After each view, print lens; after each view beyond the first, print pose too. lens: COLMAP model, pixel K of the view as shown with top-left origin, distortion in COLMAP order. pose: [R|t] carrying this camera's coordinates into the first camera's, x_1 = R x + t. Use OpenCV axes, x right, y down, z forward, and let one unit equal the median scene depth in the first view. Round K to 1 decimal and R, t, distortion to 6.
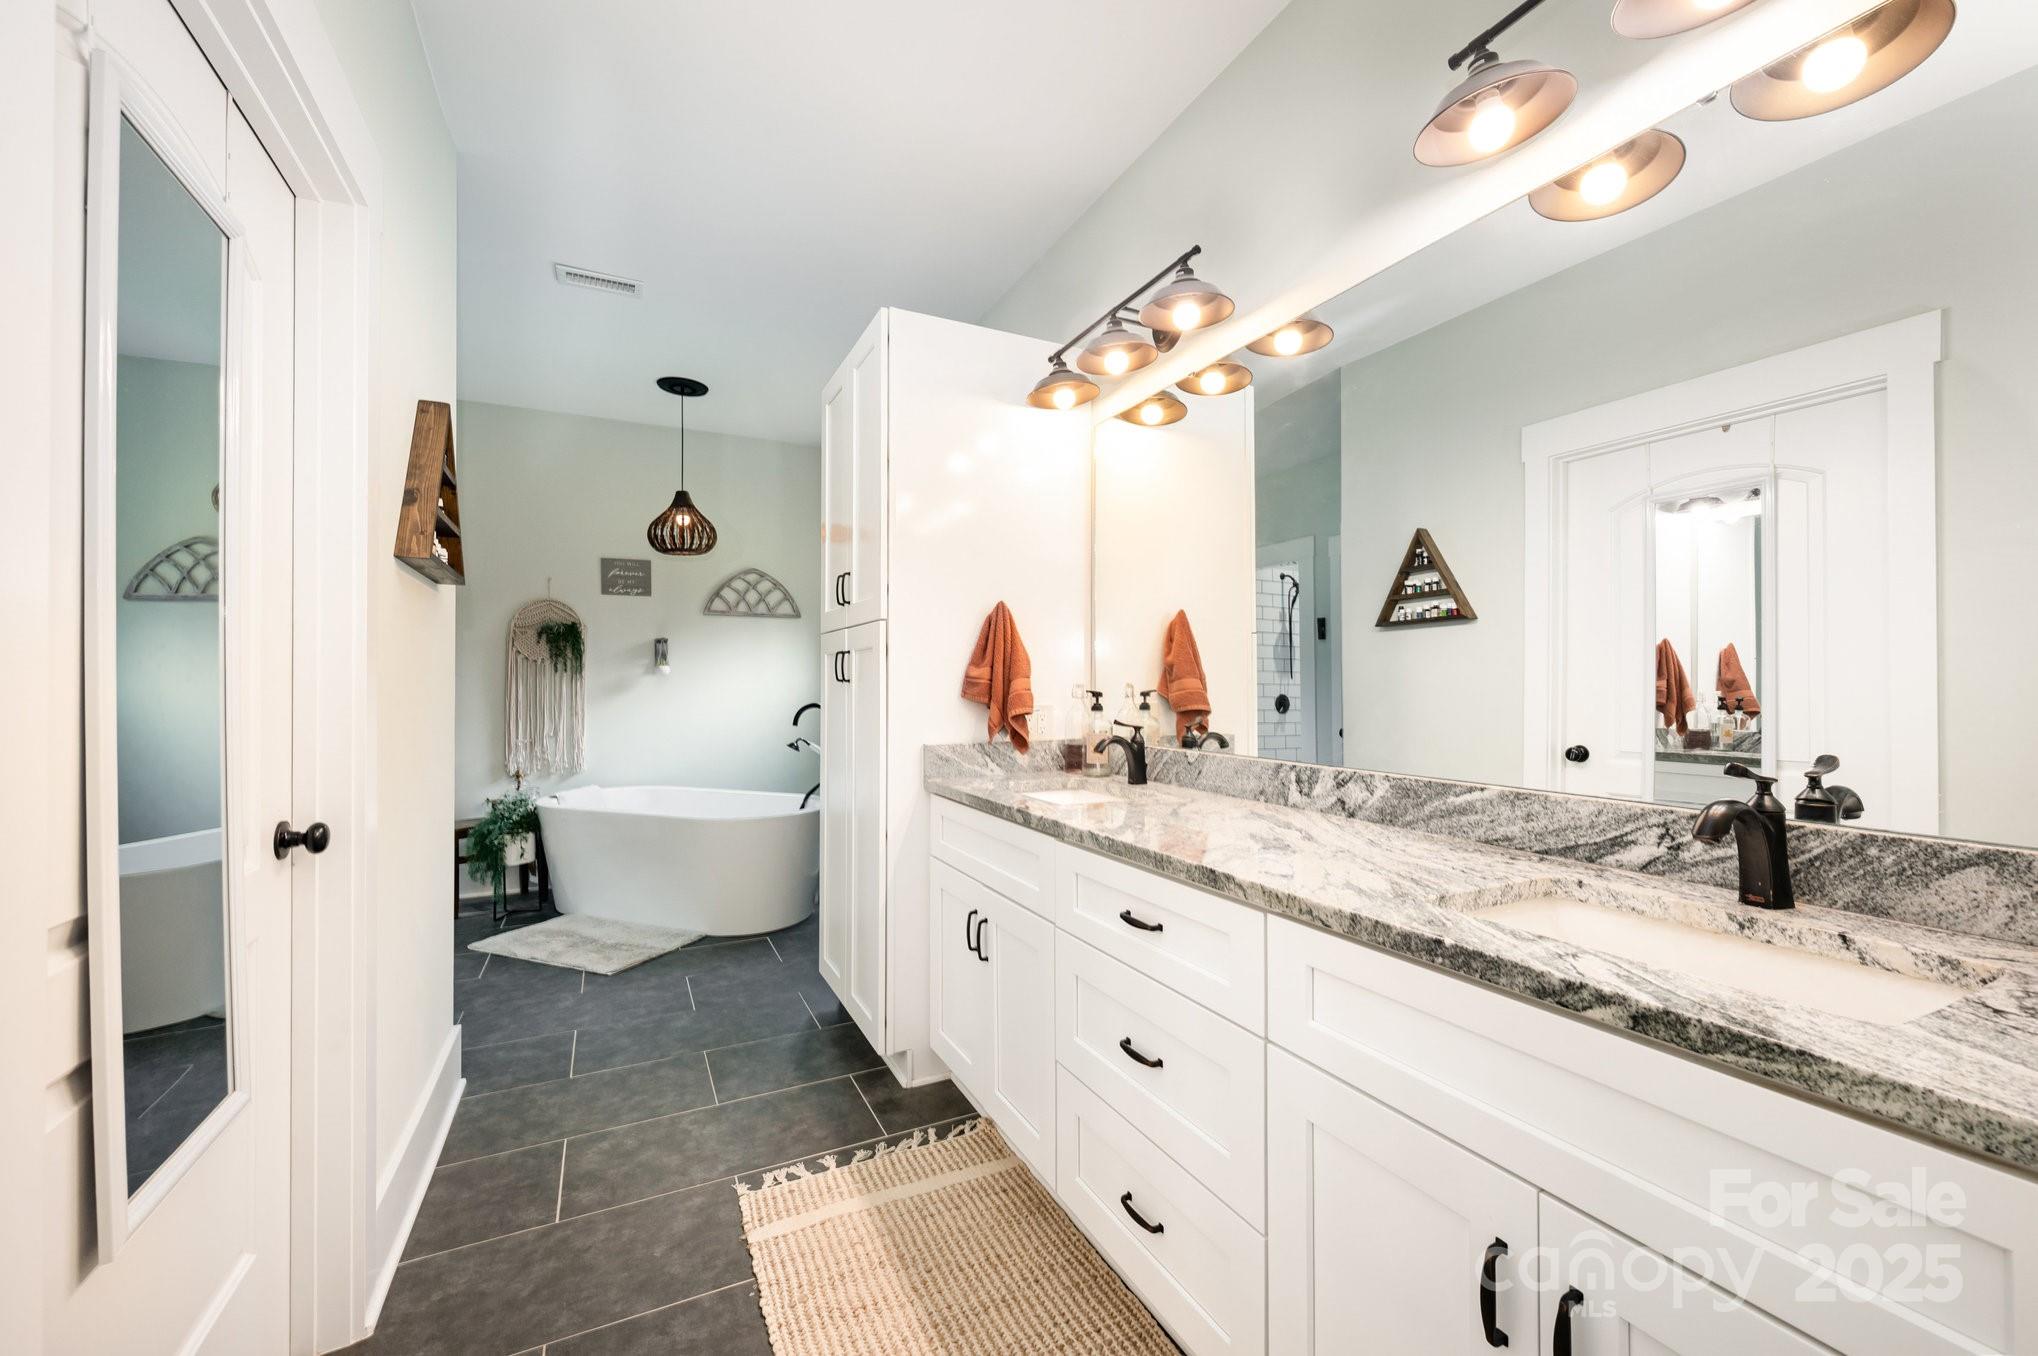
lens RADIAL K [[806.0, 0, 1006.6], [0, 806.0, 669.7], [0, 0, 1]] dist [-0.001353, 0.000141]
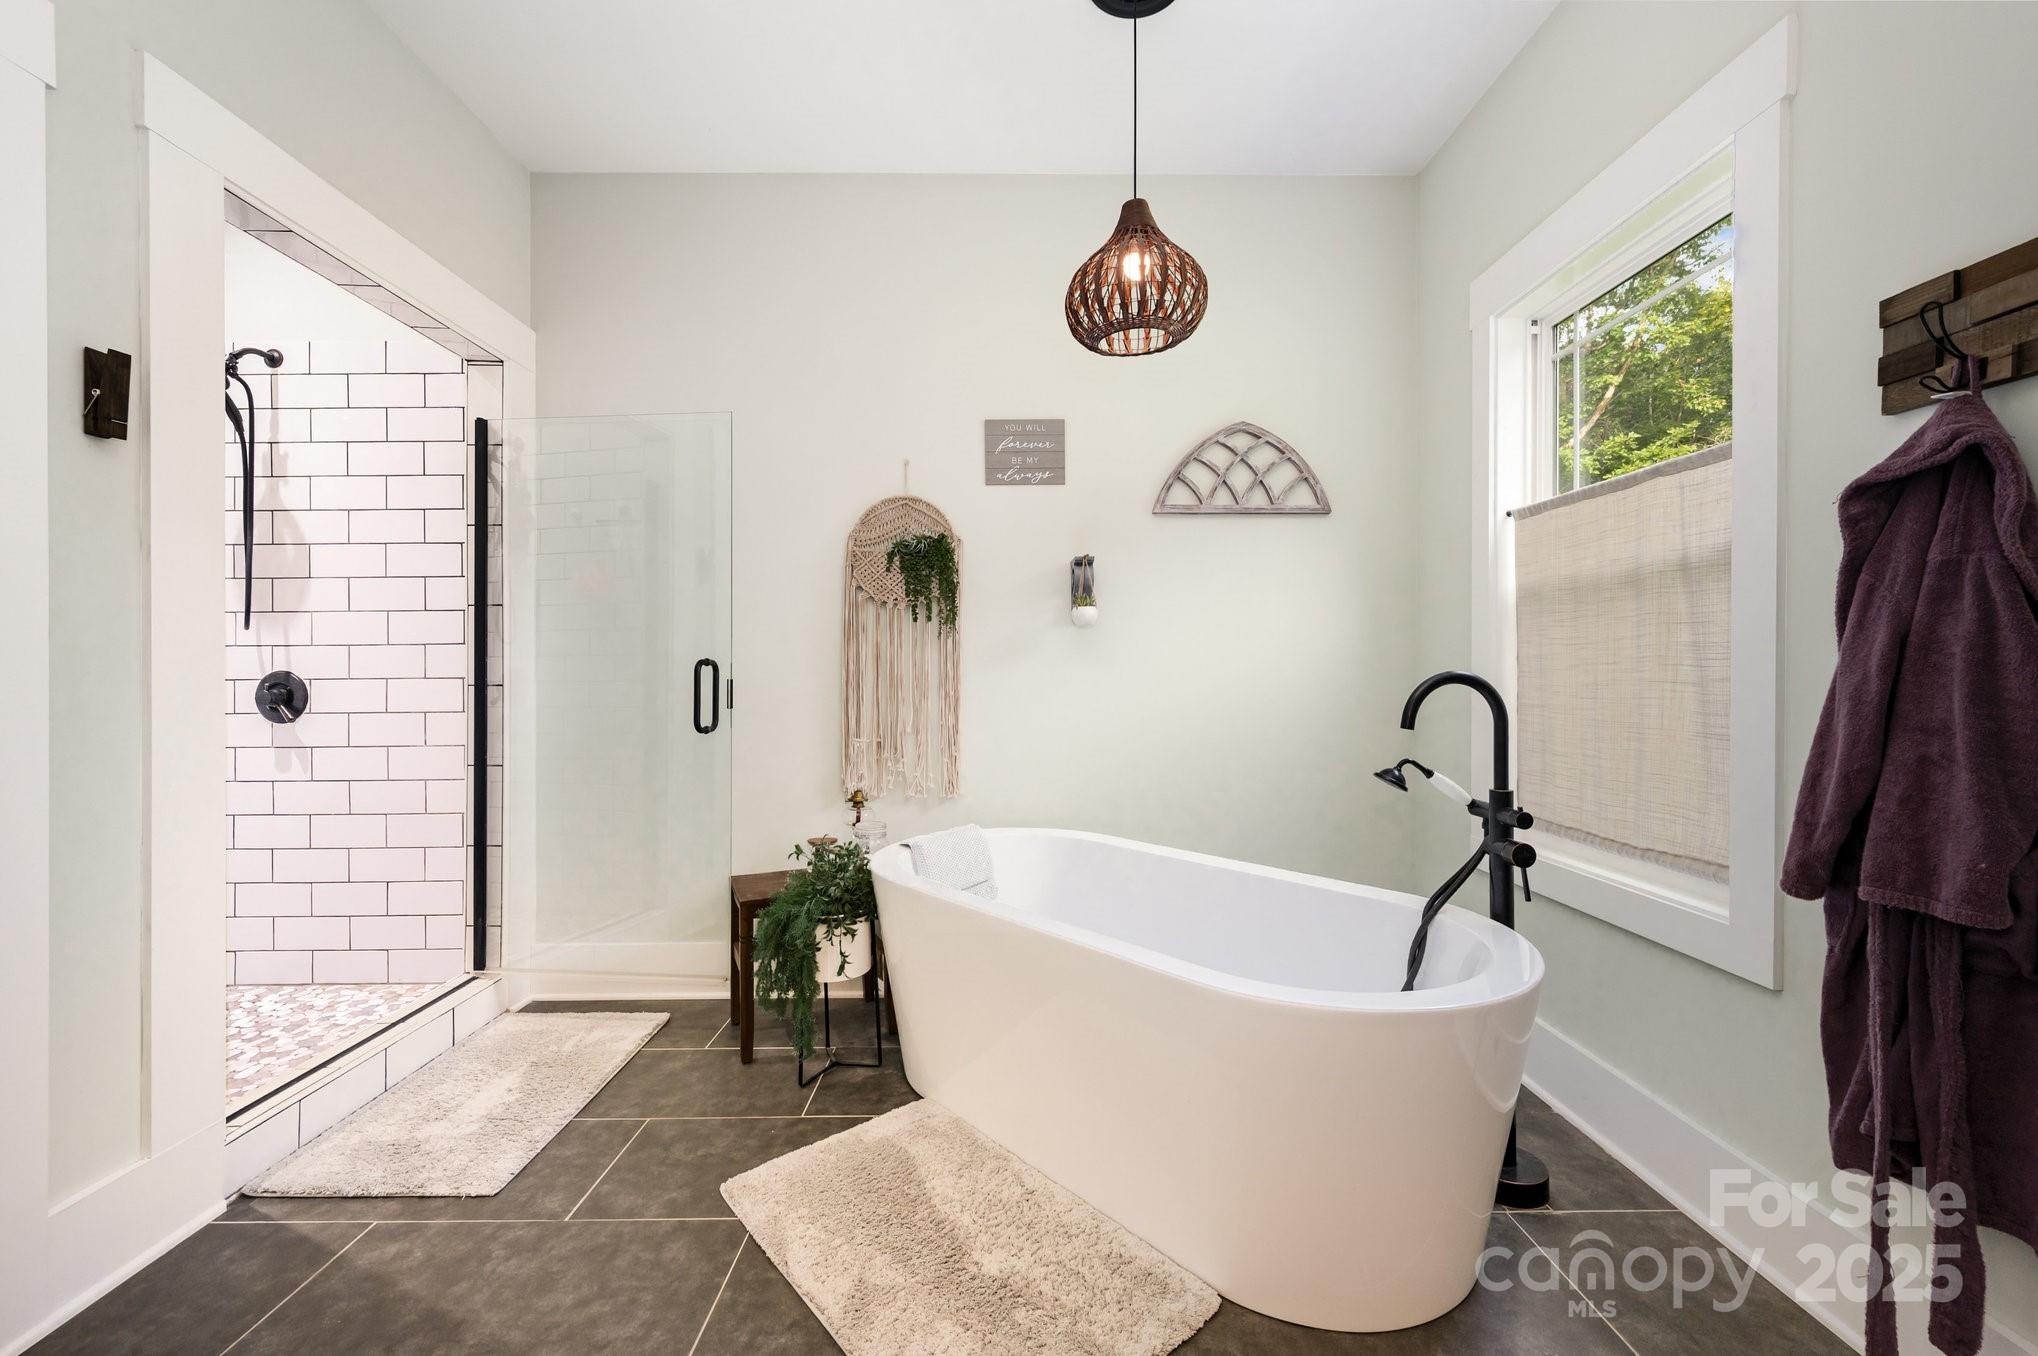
lens RADIAL K [[806.0, 0, 1020.6], [0, 806.0, 670.1], [0, 0, 1]] dist [-0.001353, 0.000141]
pose [[0.901619, -0.001316, -0.432529, -0.257122], [0.007846, 0.999881, 0.013313, 0.032499], [0.432460, -0.015397, 0.901522, 0.543535]]
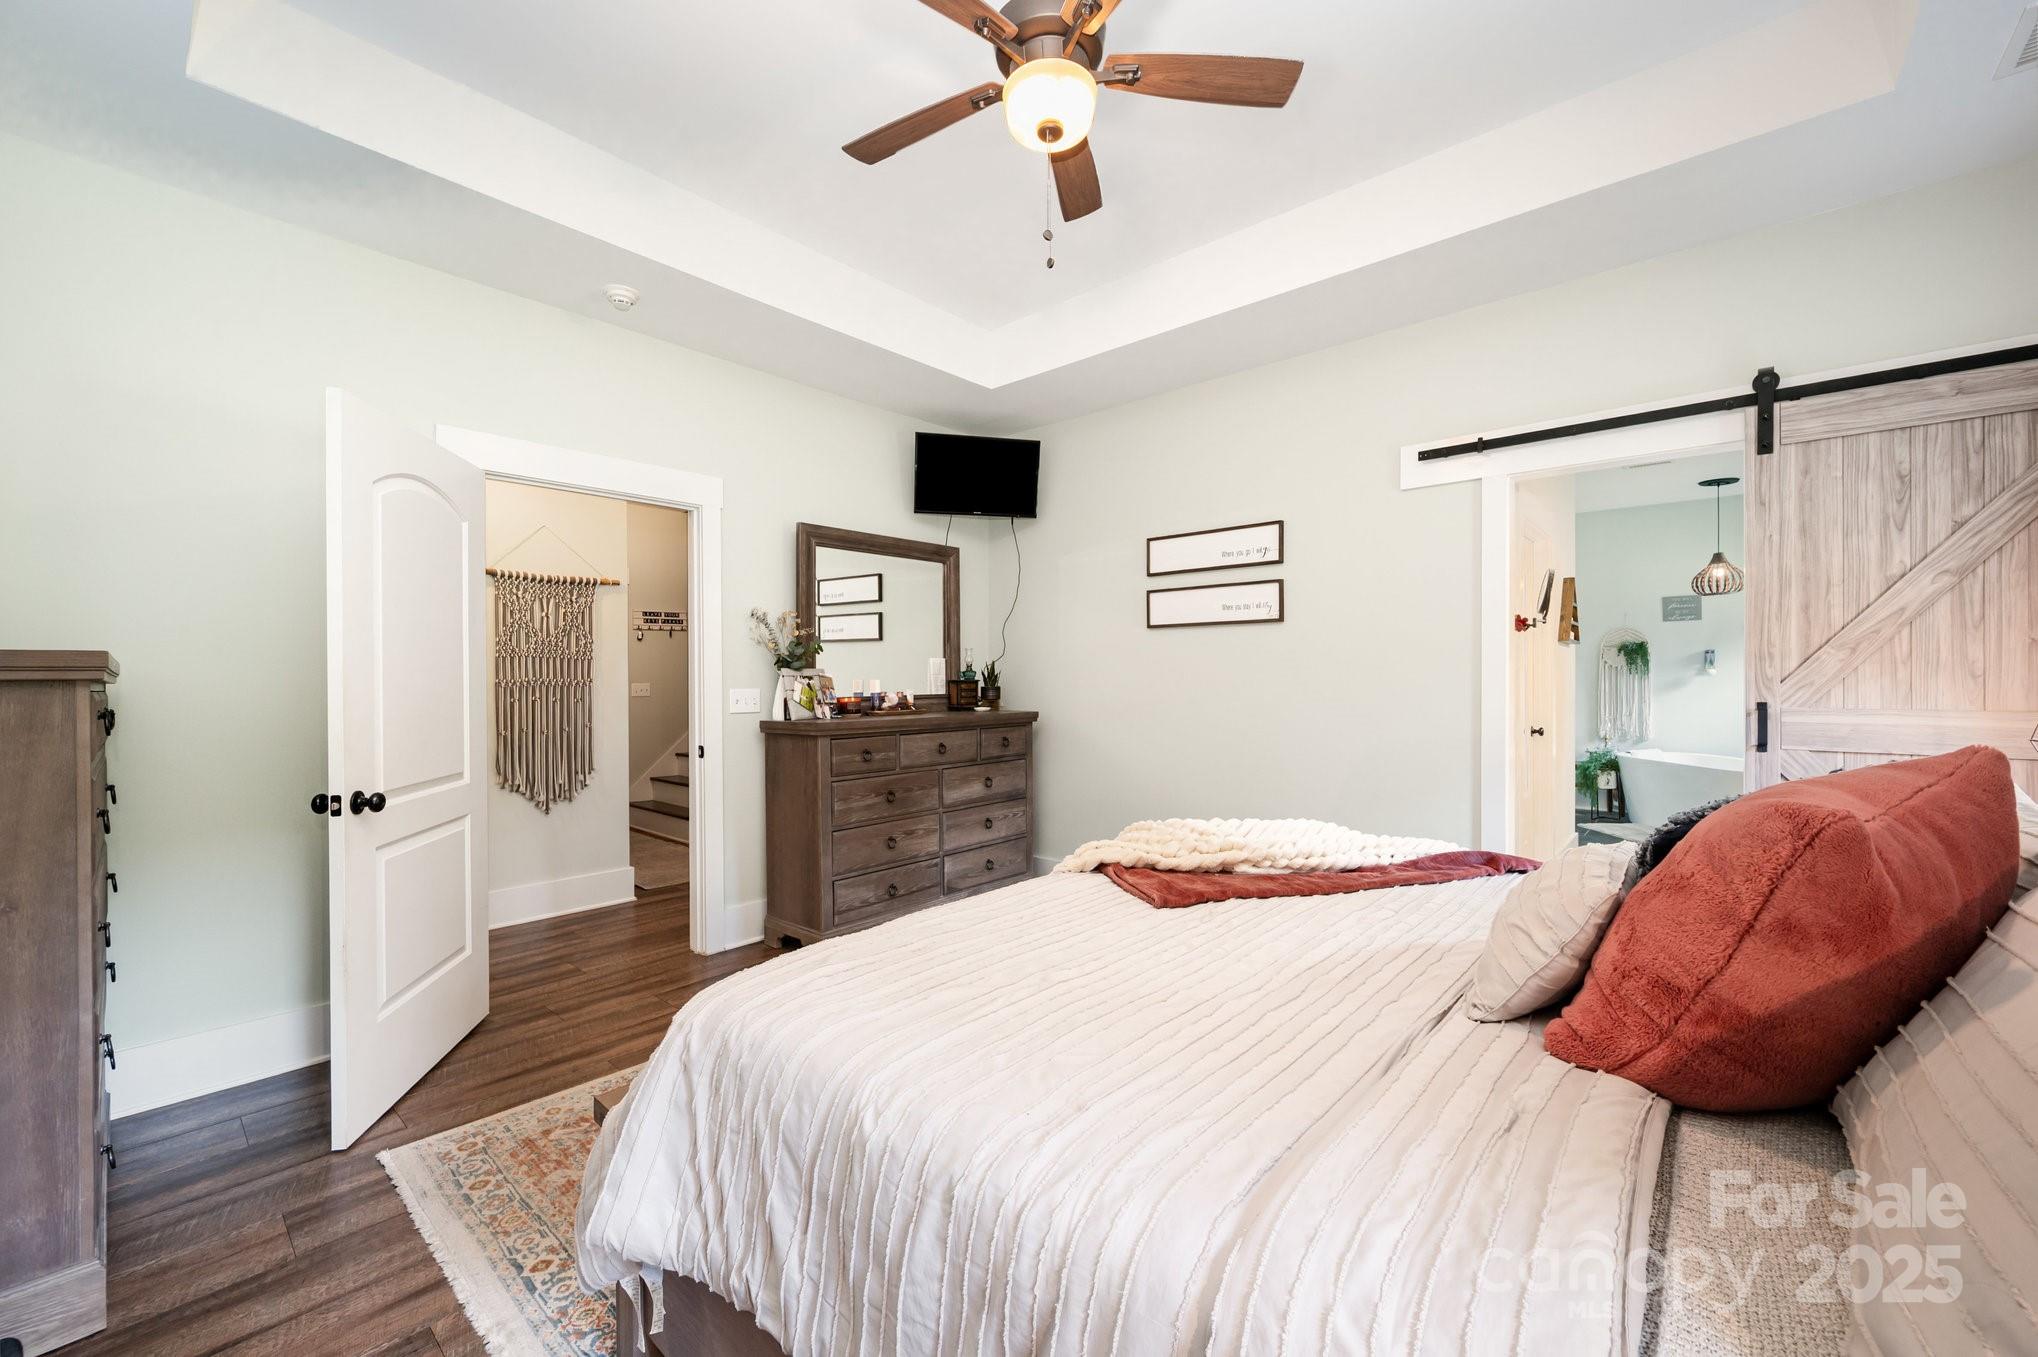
lens RADIAL K [[805.7, 0, 1075.0], [0, 805.7, 679.4], [0, 0, 1]] dist [-0.002103, -0.000004]
pose [[0.423822, 0.008205, -0.905708, 0.418192], [0.014081, 0.999778, 0.015647, -0.028055], [0.905636, -0.019385, 0.423613, -0.668779]]
